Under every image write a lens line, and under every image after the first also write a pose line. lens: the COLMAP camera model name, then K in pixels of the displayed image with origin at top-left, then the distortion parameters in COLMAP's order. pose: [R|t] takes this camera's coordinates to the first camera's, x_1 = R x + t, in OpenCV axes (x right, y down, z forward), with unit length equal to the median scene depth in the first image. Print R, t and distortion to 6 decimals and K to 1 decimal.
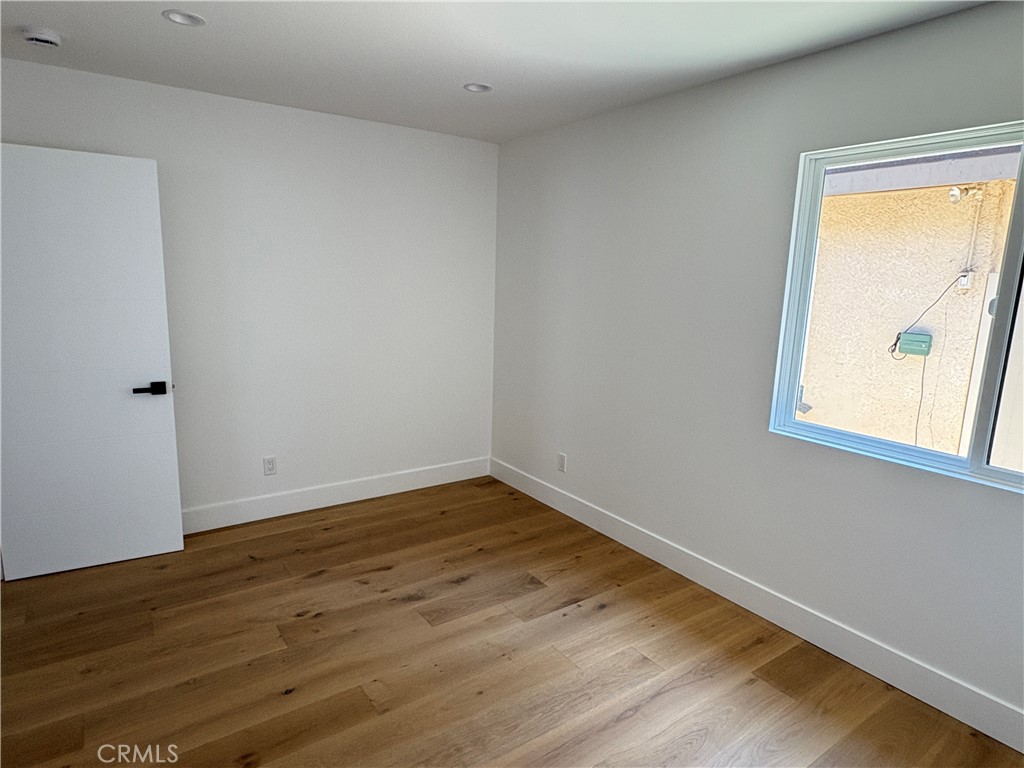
lens RADIAL K [[590.8, 0, 512.0], [0, 590.8, 384.0], [0, 0, 1]] dist [-0.003915, 0.000058]
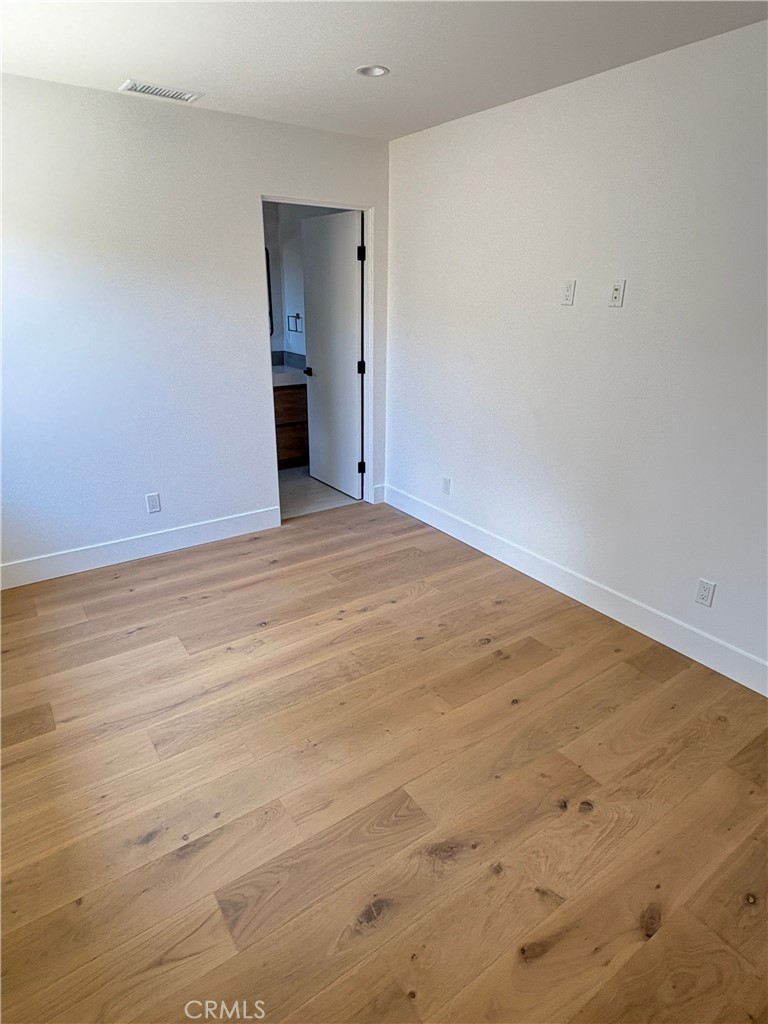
lens RADIAL K [[582.2, 0, 384.0], [0, 582.2, 512.0], [0, 0, 1]] dist [-0.000014, 0.001531]
pose [[-0.999277, -0.036381, -0.011008, -0.085507], [-0.036745, 0.850524, 0.524652, -0.274272], [-0.009725, 0.524677, -0.851246, 1.382429]]
